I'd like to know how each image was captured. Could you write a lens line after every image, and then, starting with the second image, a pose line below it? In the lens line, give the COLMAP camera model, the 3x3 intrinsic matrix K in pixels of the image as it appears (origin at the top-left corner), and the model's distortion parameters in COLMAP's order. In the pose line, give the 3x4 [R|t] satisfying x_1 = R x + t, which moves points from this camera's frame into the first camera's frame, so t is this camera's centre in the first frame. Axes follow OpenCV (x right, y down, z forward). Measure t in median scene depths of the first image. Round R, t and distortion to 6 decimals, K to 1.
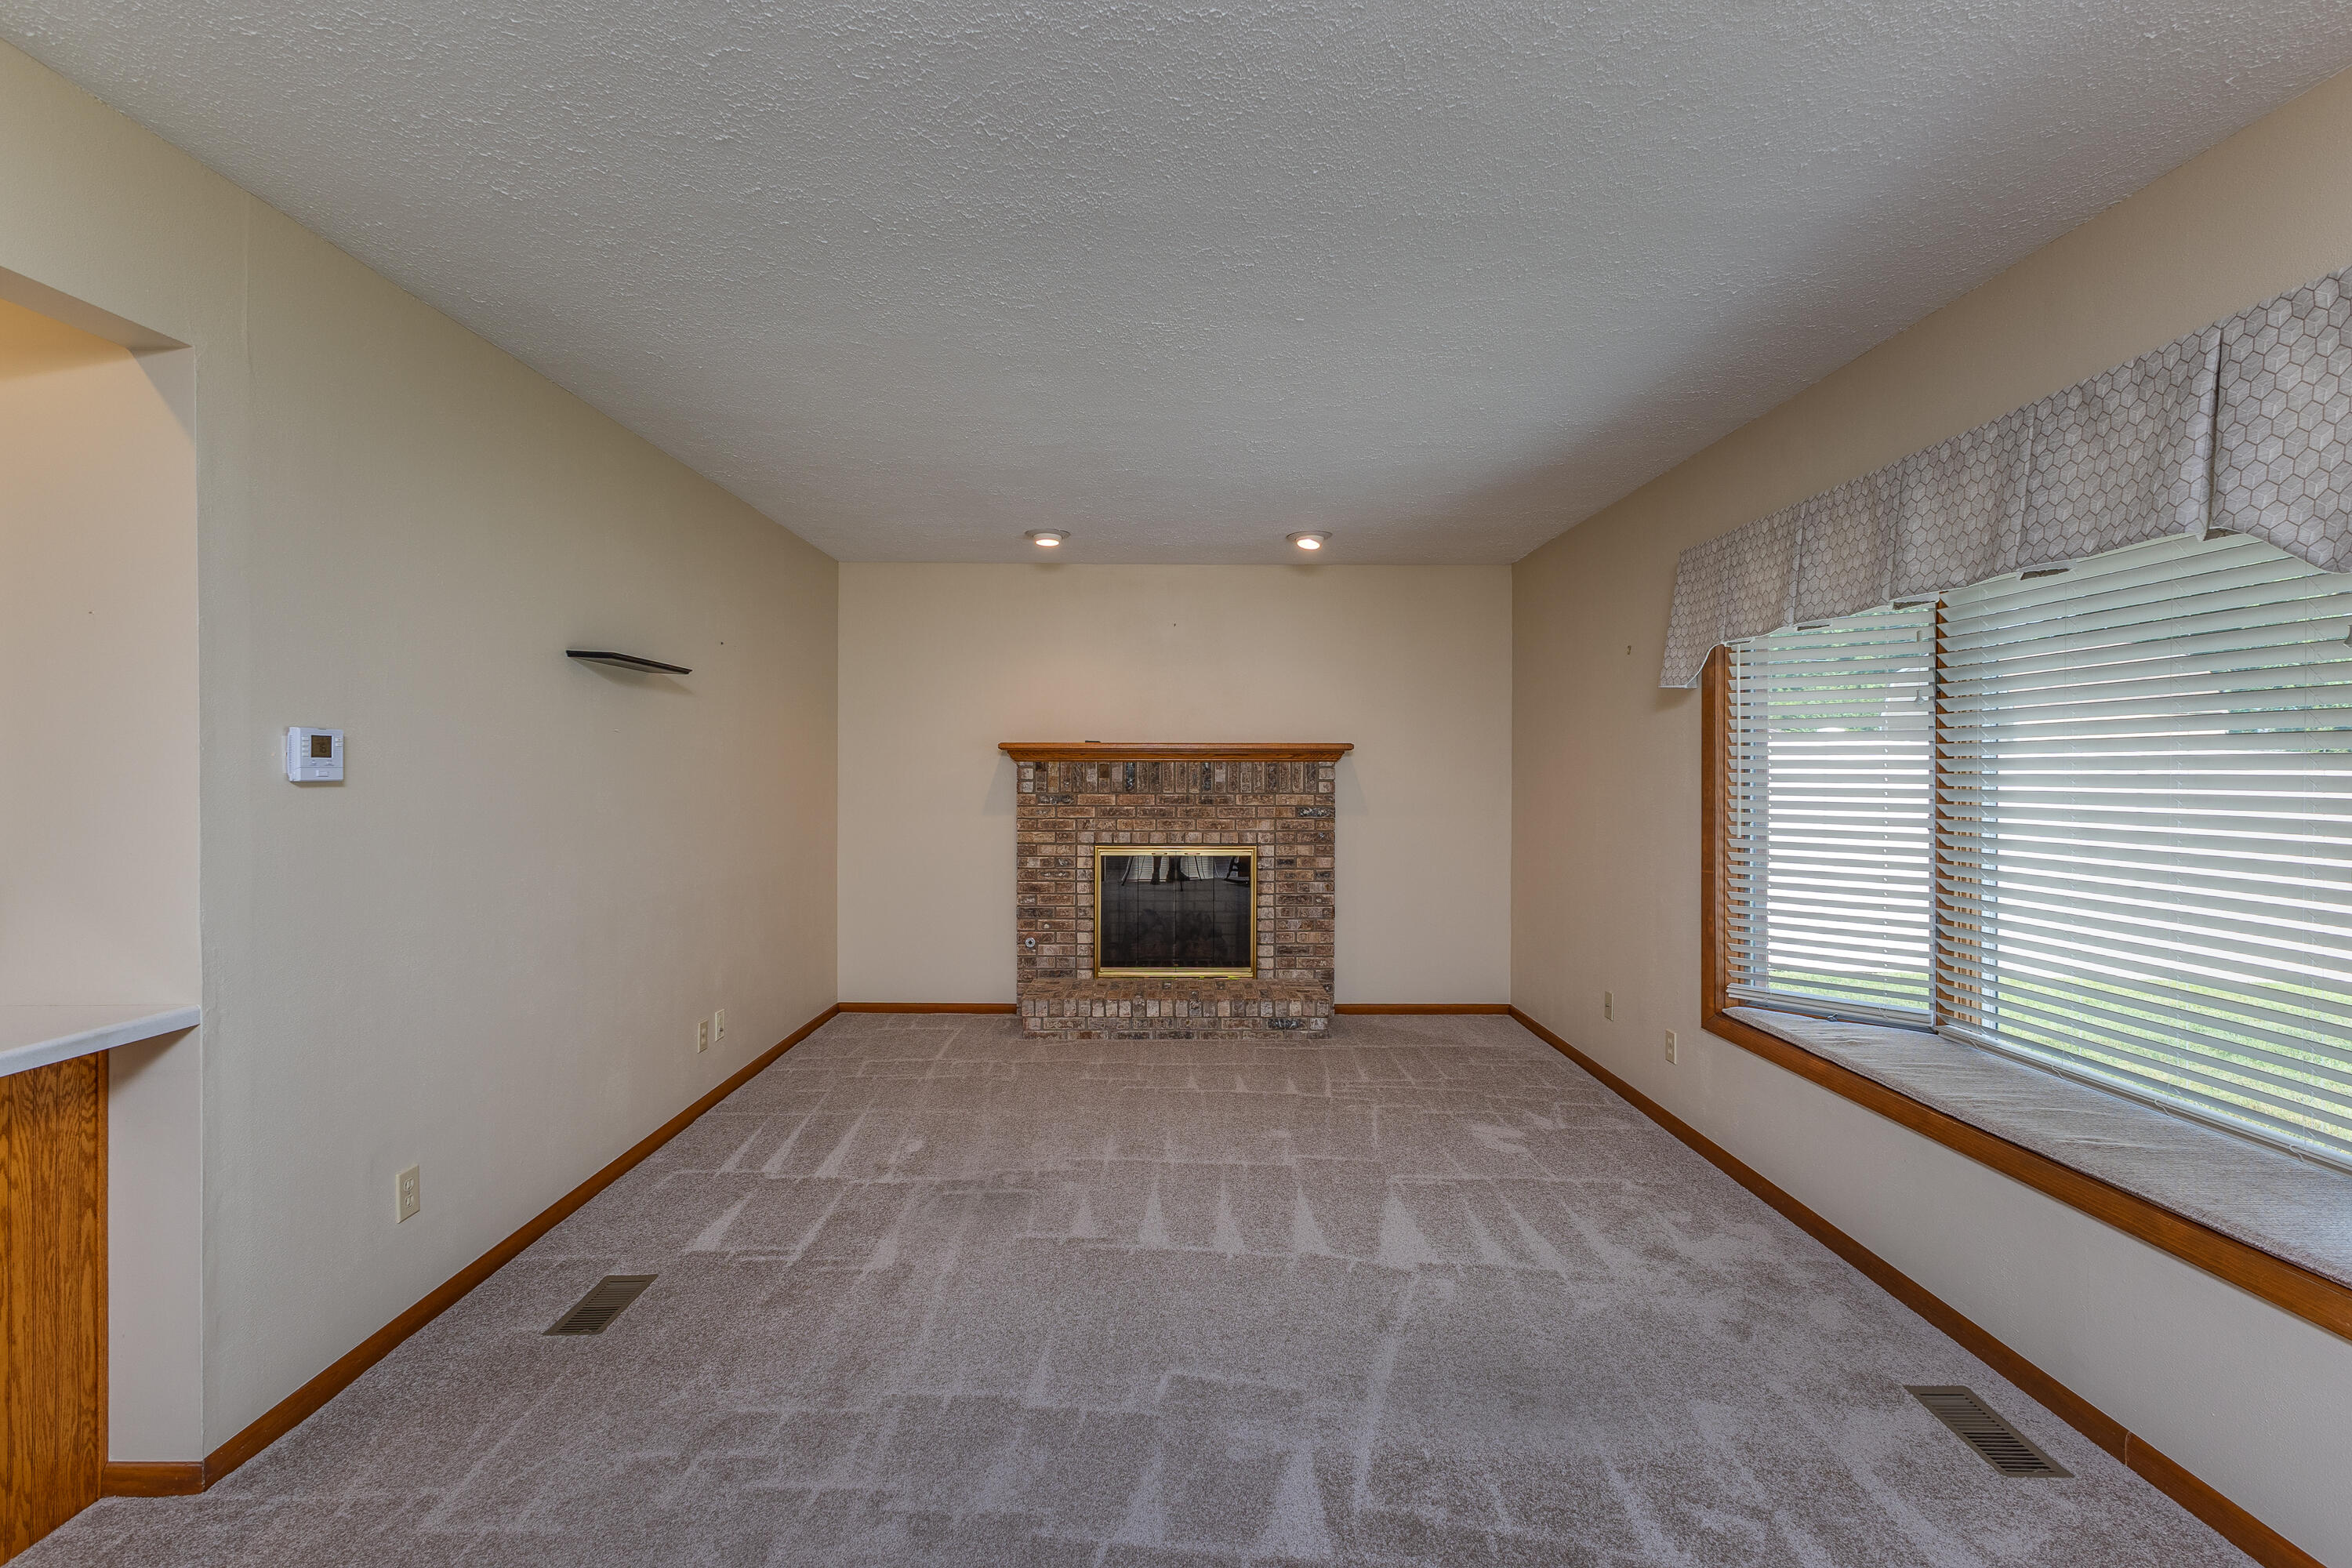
lens RADIAL K [[1031.8, 0, 1153.7], [0, 1031.8, 773.8], [0, 0, 1]] dist [0.012728, -0.001656]
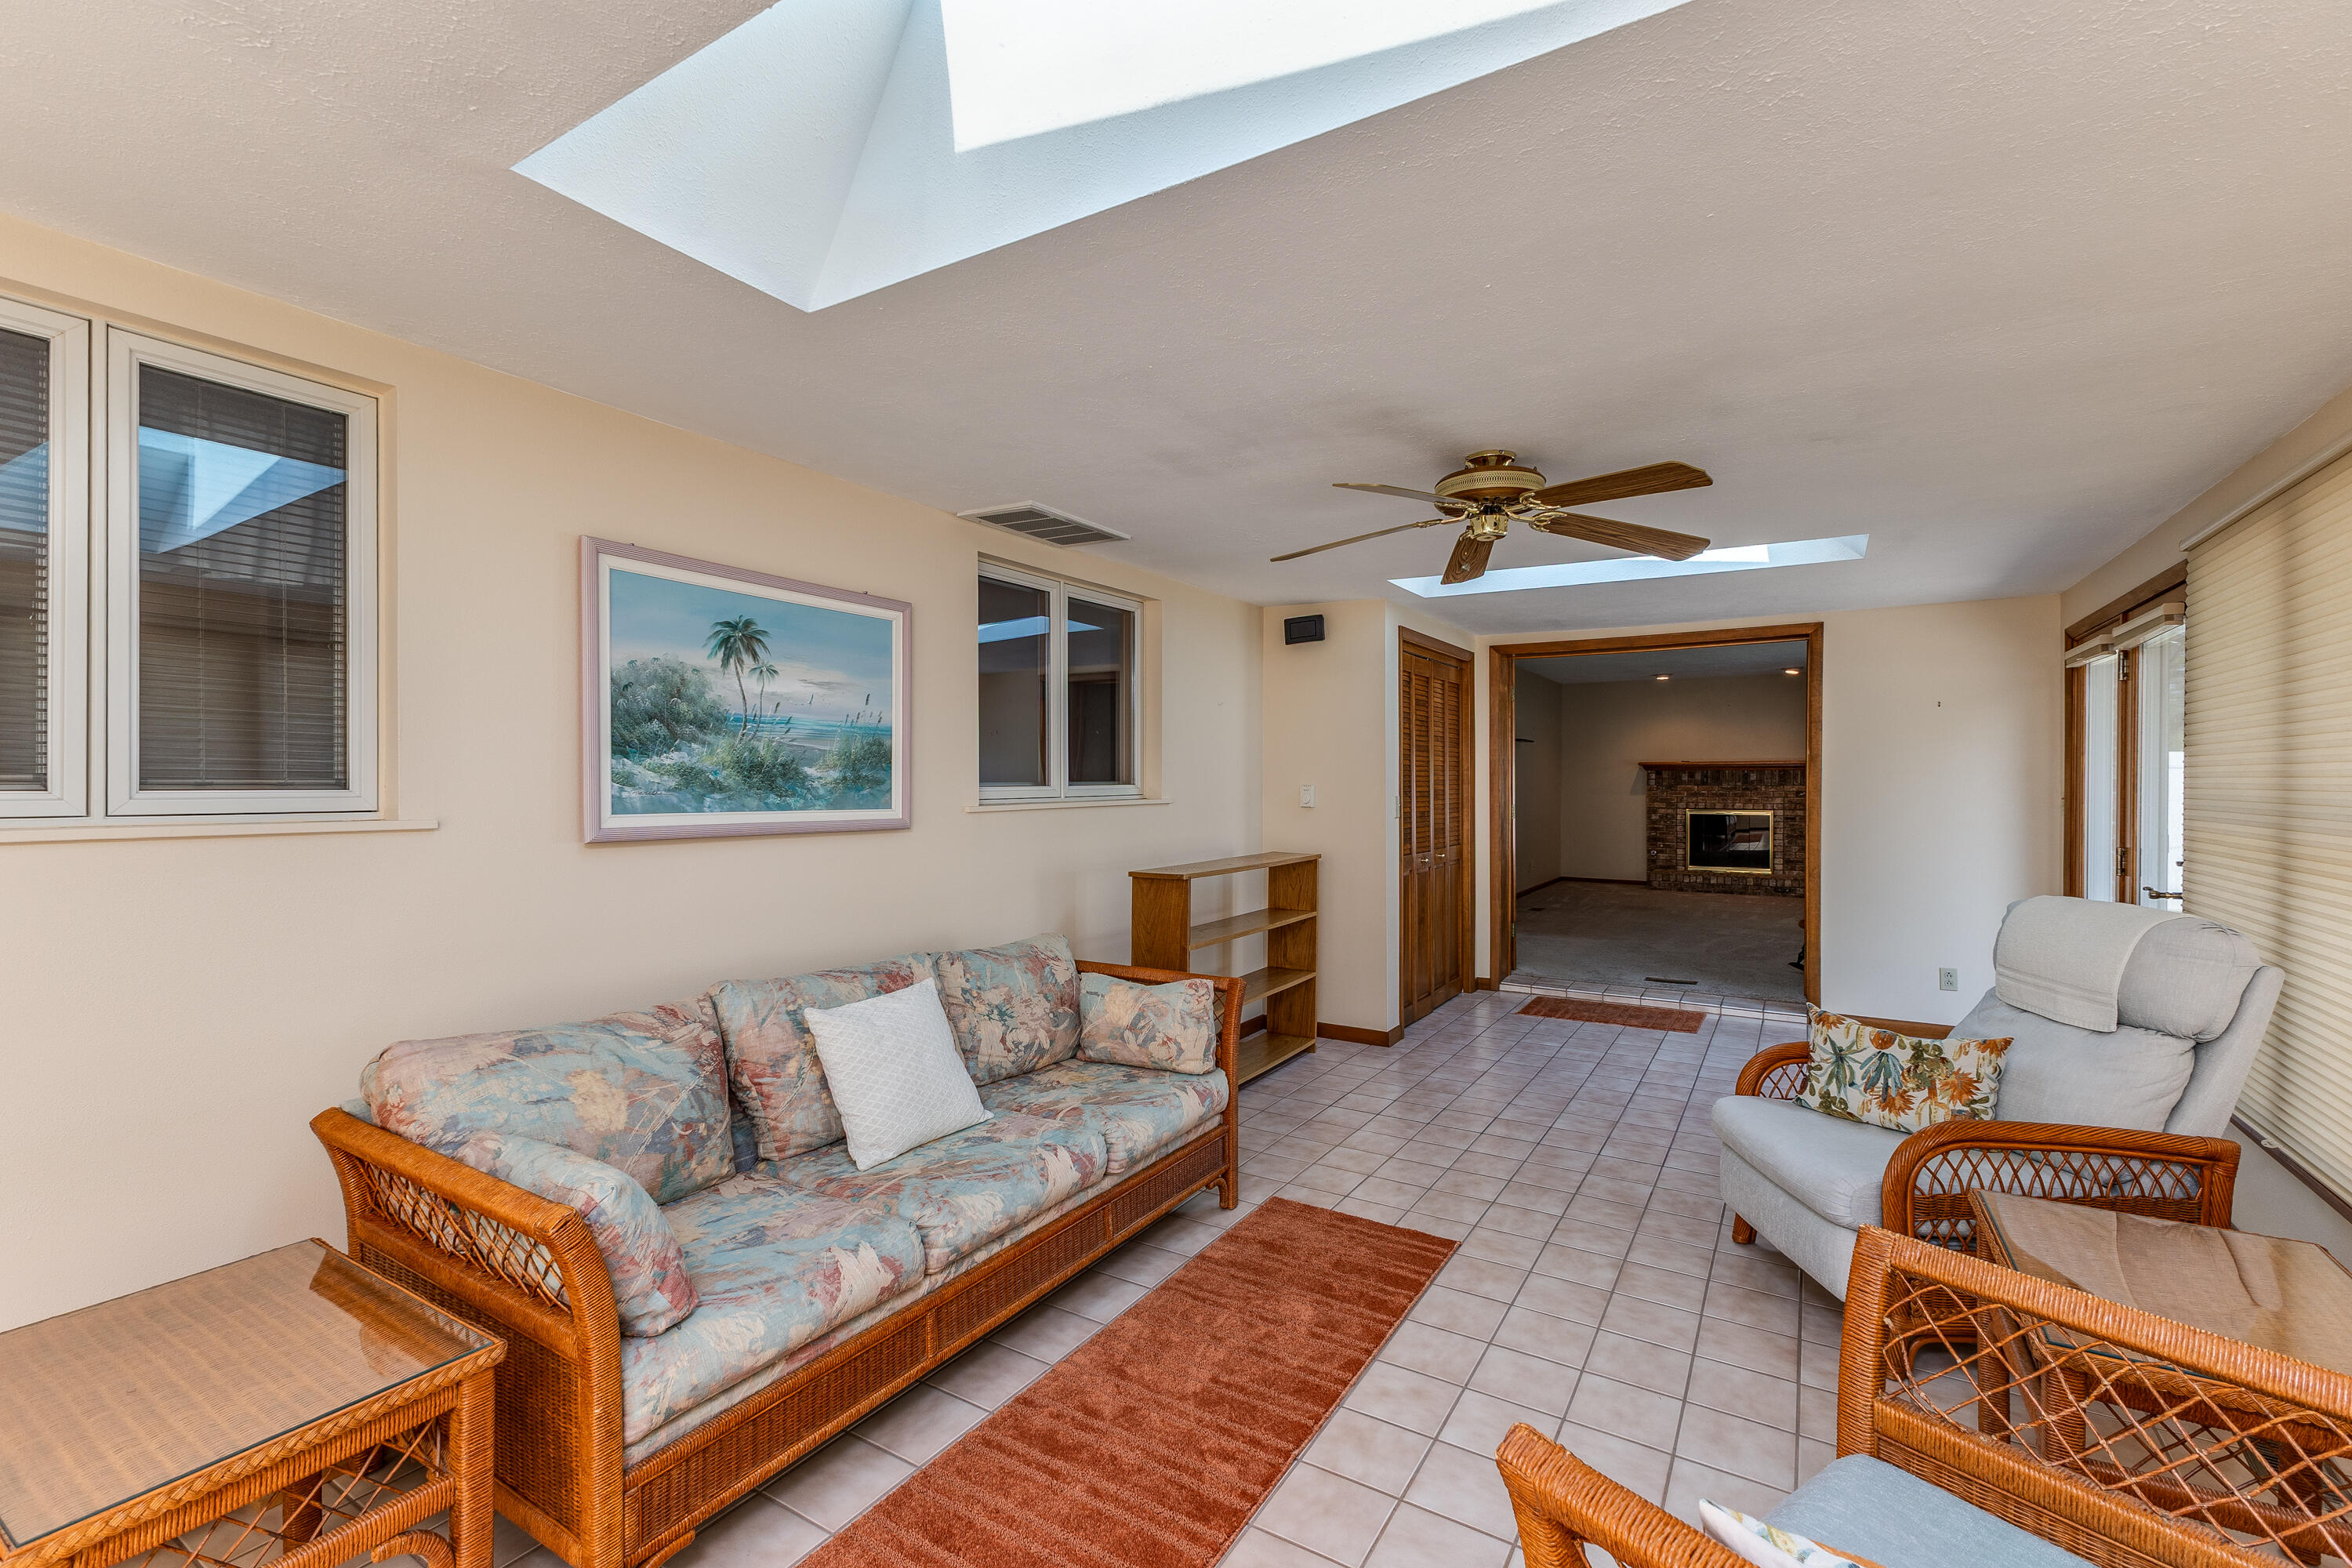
lens RADIAL K [[1031.8, 0, 1160.4], [0, 1031.8, 773.6], [0, 0, 1]] dist [0.012728, -0.001656]
pose [[0.853501, -0.000912, -0.521090, 0.213127], [-0.001104, 0.999993, -0.003558, 0.005457], [0.521090, 0.003612, 0.853494, -2.300228]]
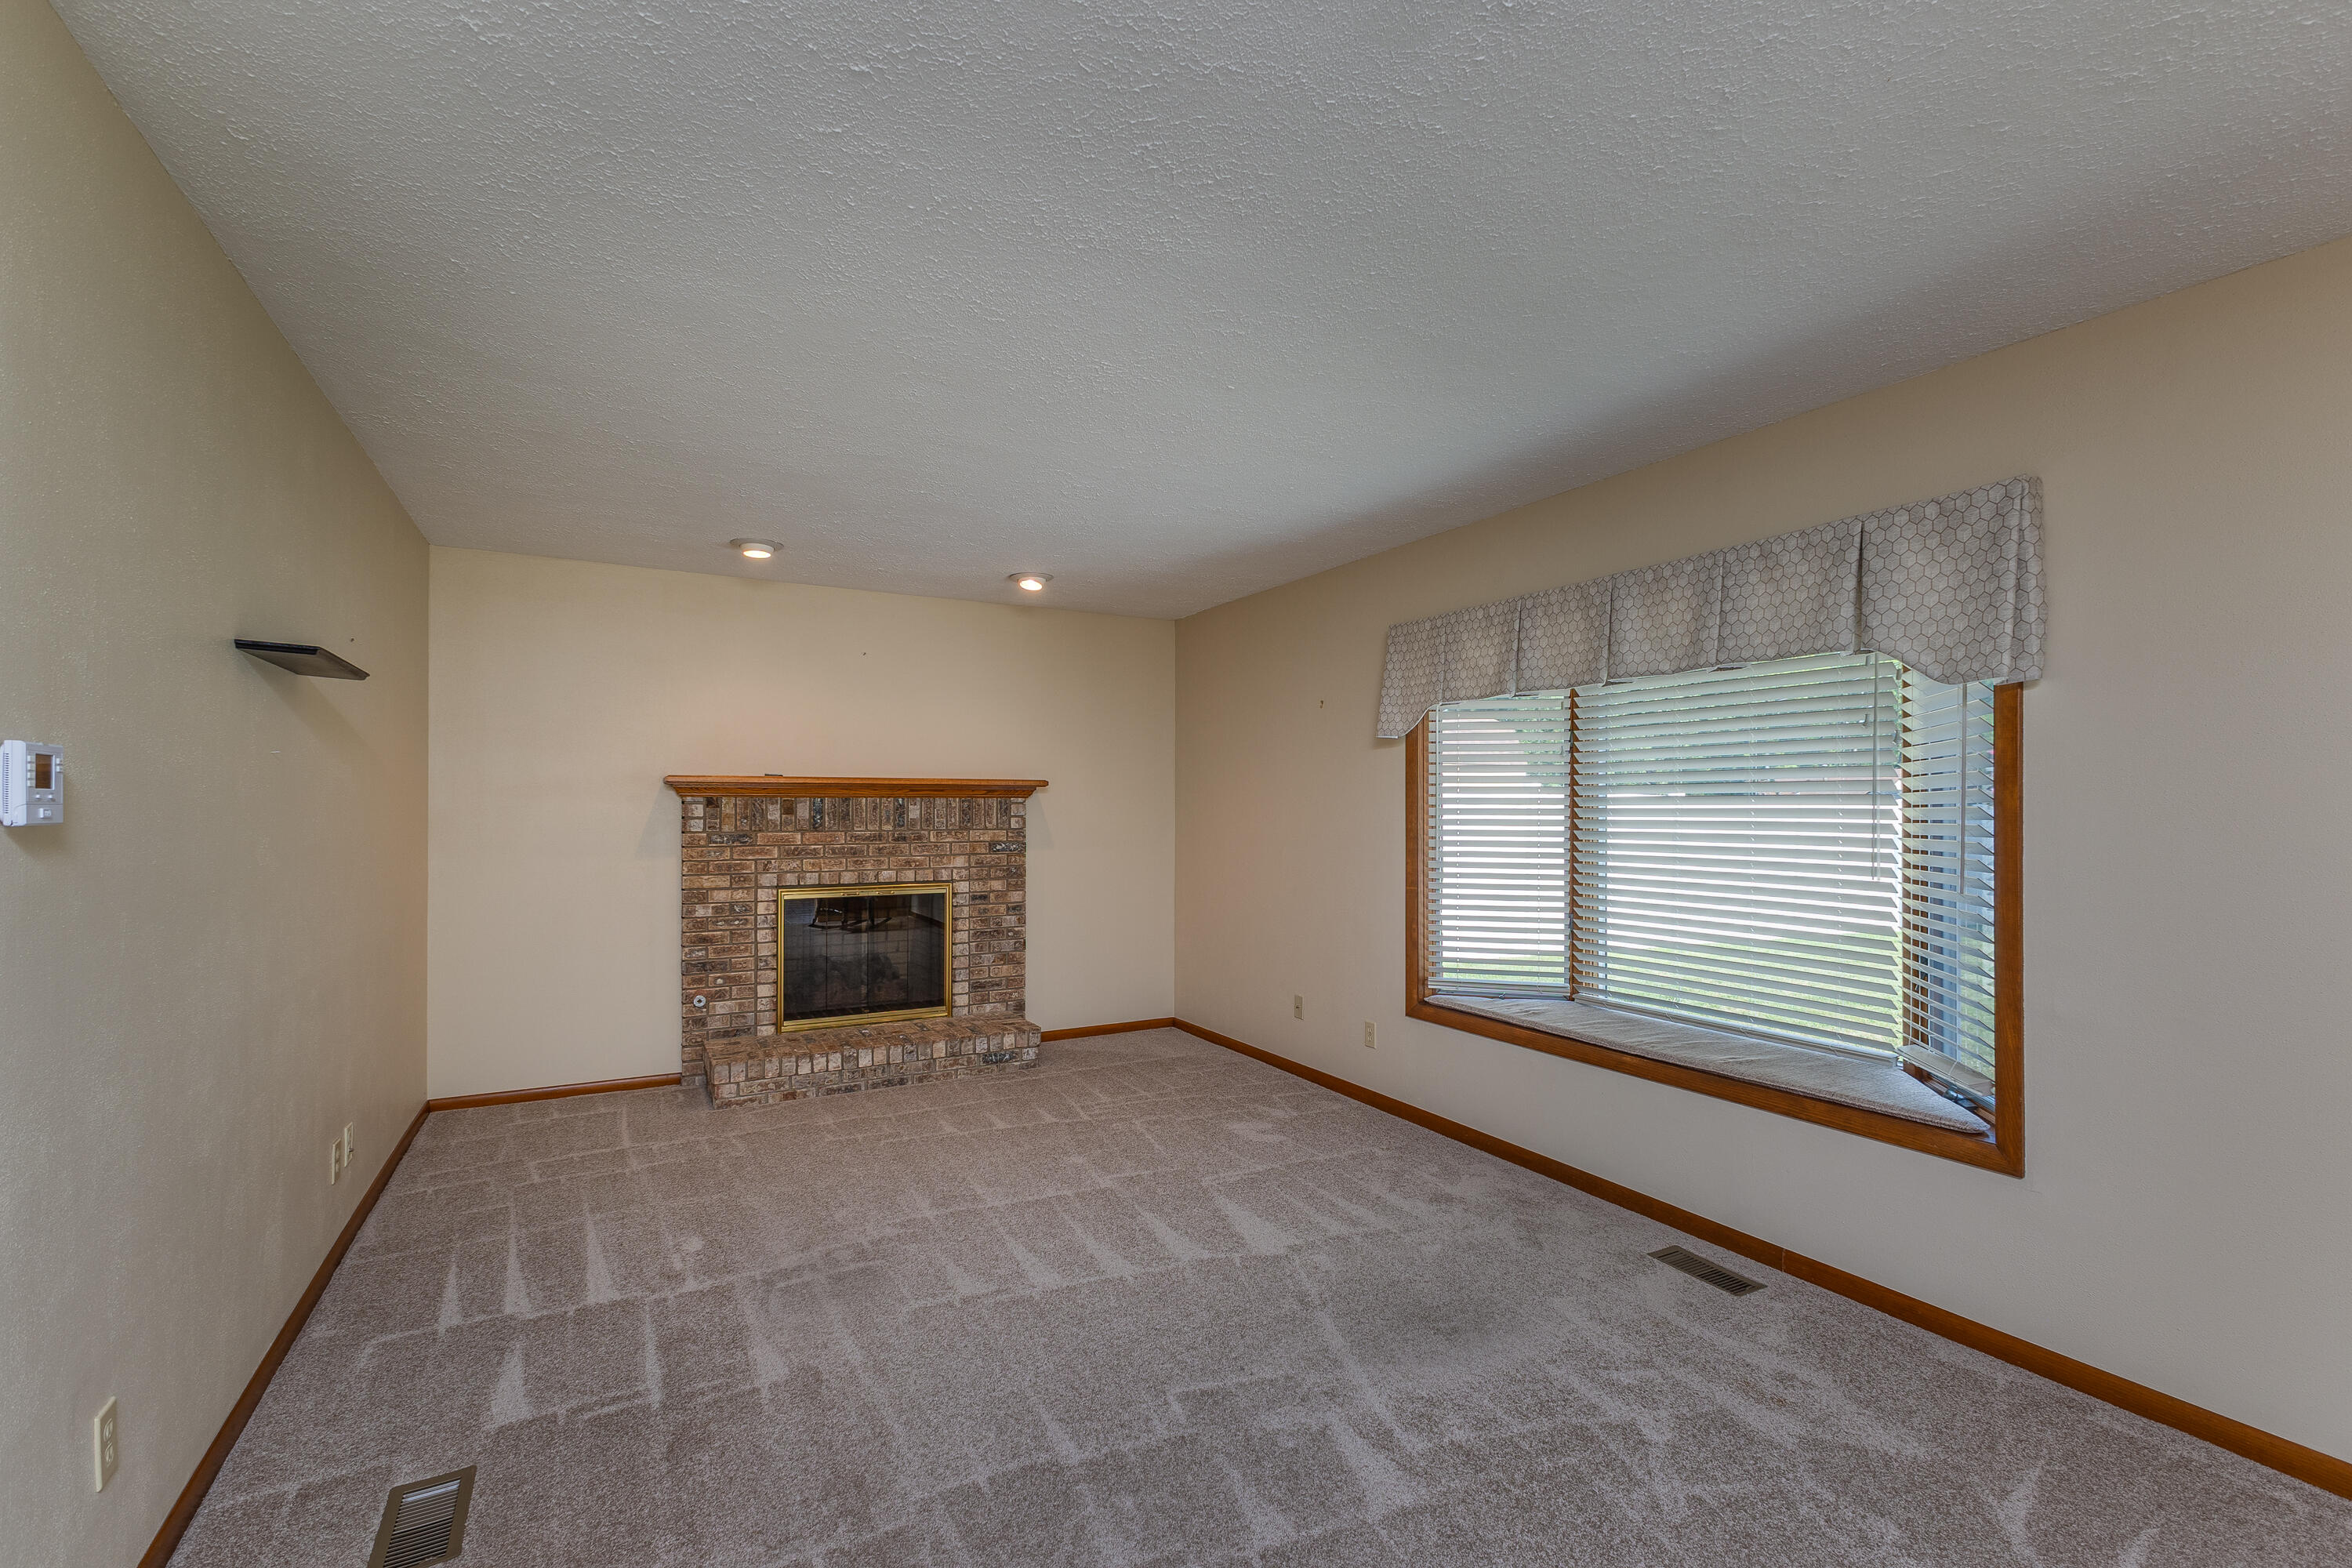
lens RADIAL K [[1031.8, 0, 1110.2], [0, 1031.8, 806.3], [0, 0, 1]] dist [0.012728, -0.001656]
pose [[0.882323, -0.001824, 0.470640, -0.363972], [0.003398, 0.999991, -0.002494, -0.000539], [-0.470631, 0.003800, 0.882322, 0.084394]]
